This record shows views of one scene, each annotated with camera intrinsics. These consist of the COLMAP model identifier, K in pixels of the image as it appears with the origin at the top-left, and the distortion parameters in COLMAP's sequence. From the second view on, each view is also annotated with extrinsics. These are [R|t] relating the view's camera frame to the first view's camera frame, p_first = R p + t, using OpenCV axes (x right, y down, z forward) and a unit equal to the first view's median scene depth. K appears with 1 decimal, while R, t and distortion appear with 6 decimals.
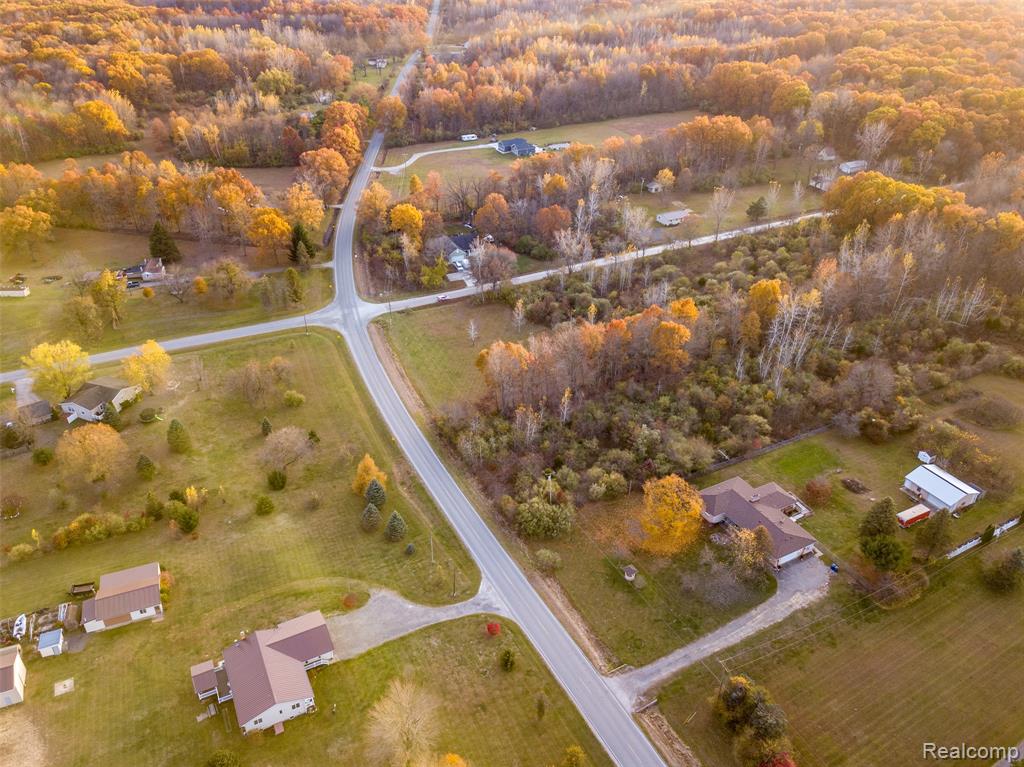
lens RADIAL K [[757.7, 0, 512.0], [0, 757.7, 383.5], [0, 0, 1]] dist [0.032177, 0.002372]
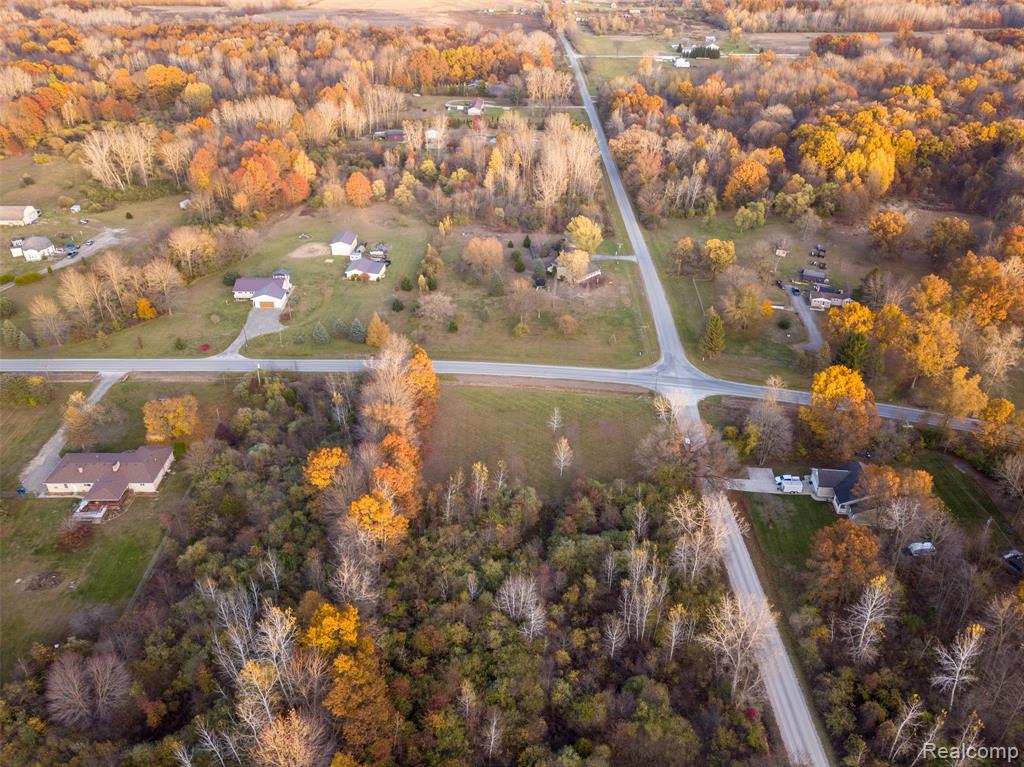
lens RADIAL K [[757.7, 0, 512.0], [0, 757.7, 383.5], [0, 0, 1]] dist [0.032177, 0.002372]
pose [[-0.472787, 0.469224, -0.745856, 0.522205], [-0.455497, 0.594437, 0.662697, -0.580593], [0.754318, 0.653049, -0.067312, 0.933659]]
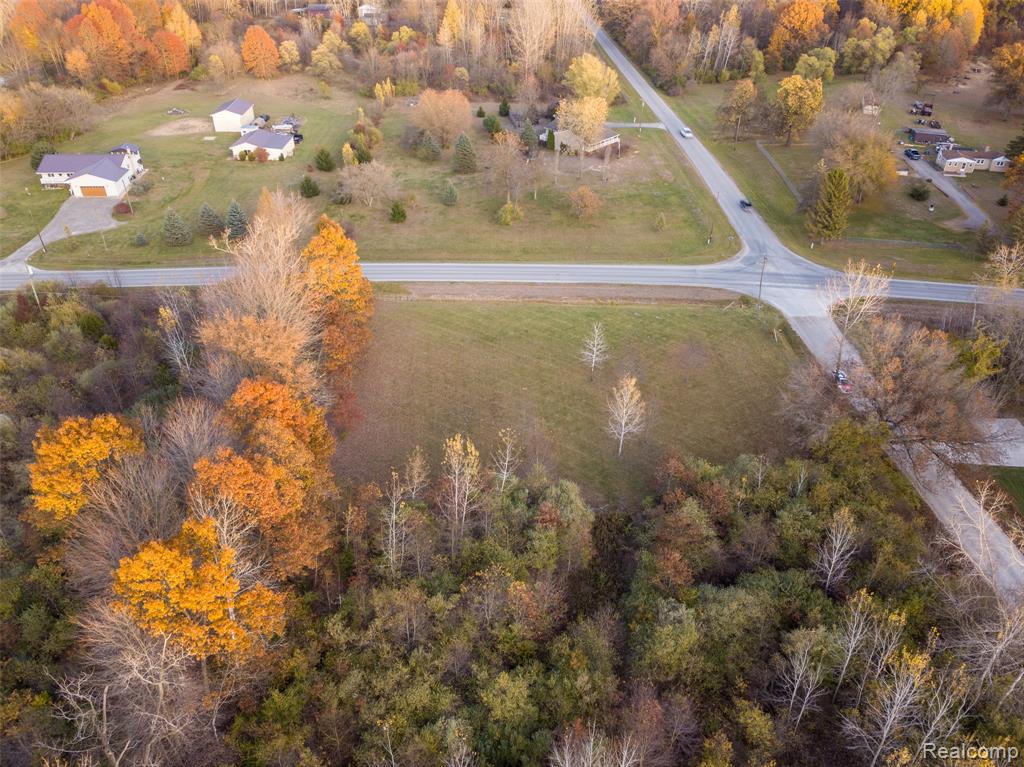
lens RADIAL K [[757.7, 0, 512.0], [0, 757.7, 383.5], [0, 0, 1]] dist [0.032177, 0.002372]
pose [[-0.415407, 0.523620, -0.743813, 0.278347], [-0.464233, 0.581162, 0.668385, -0.310056], [0.782256, 0.622955, 0.001663, 0.916136]]
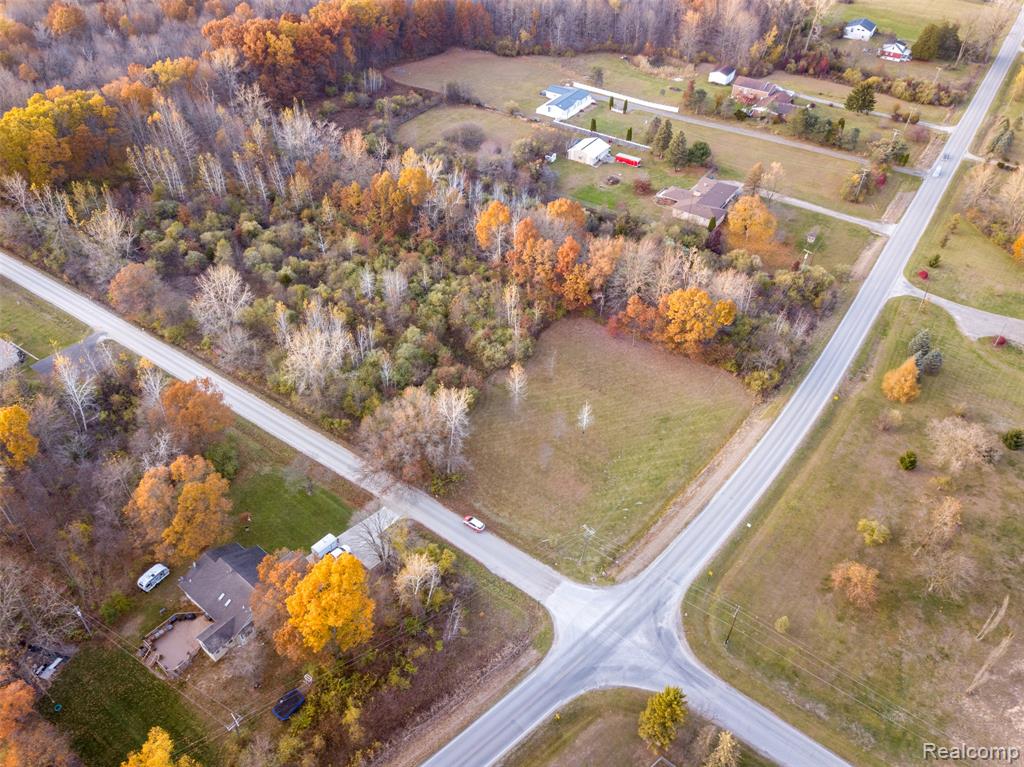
lens RADIAL K [[757.7, 0, 512.0], [0, 757.7, 383.5], [0, 0, 1]] dist [0.032177, 0.002372]
pose [[-0.464377, -0.600170, 0.651268, -0.415450], [0.433888, 0.486897, 0.758072, -0.581940], [-0.772072, 0.634608, 0.034303, 0.949078]]
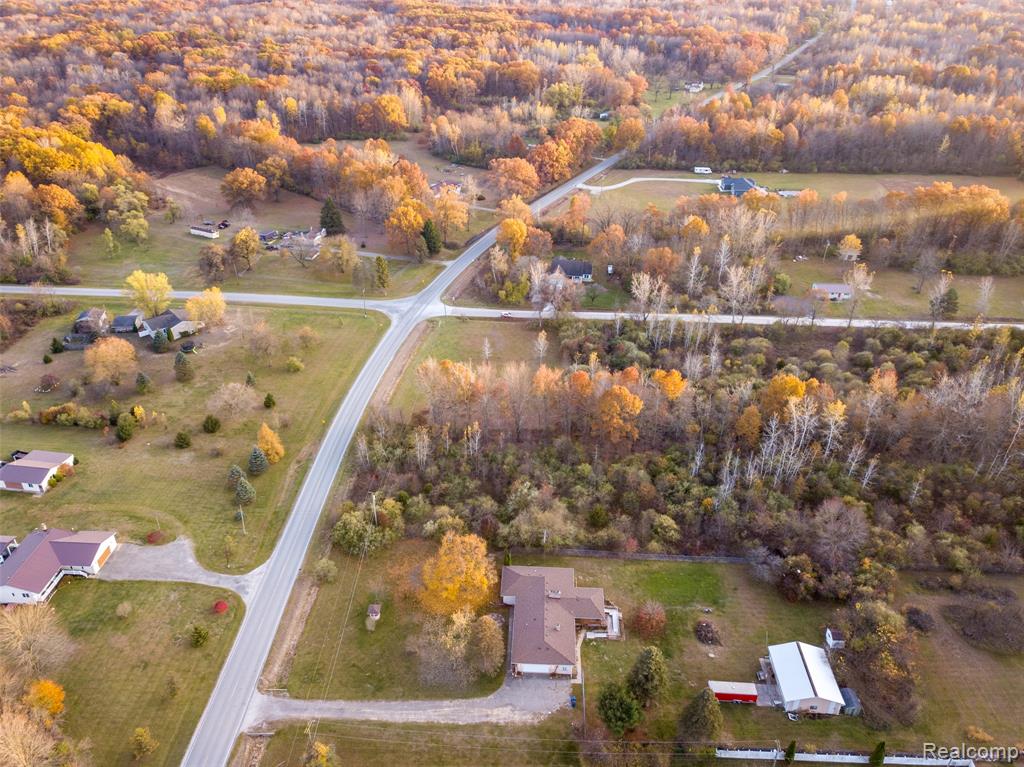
lens RADIAL K [[757.7, 0, 512.0], [0, 757.7, 383.5], [0, 0, 1]] dist [0.032177, 0.002372]
pose [[0.866994, 0.263246, -0.423111, 0.385648], [-0.272942, 0.961249, 0.038775, -0.069777], [0.416922, 0.081867, 0.905248, 0.105592]]
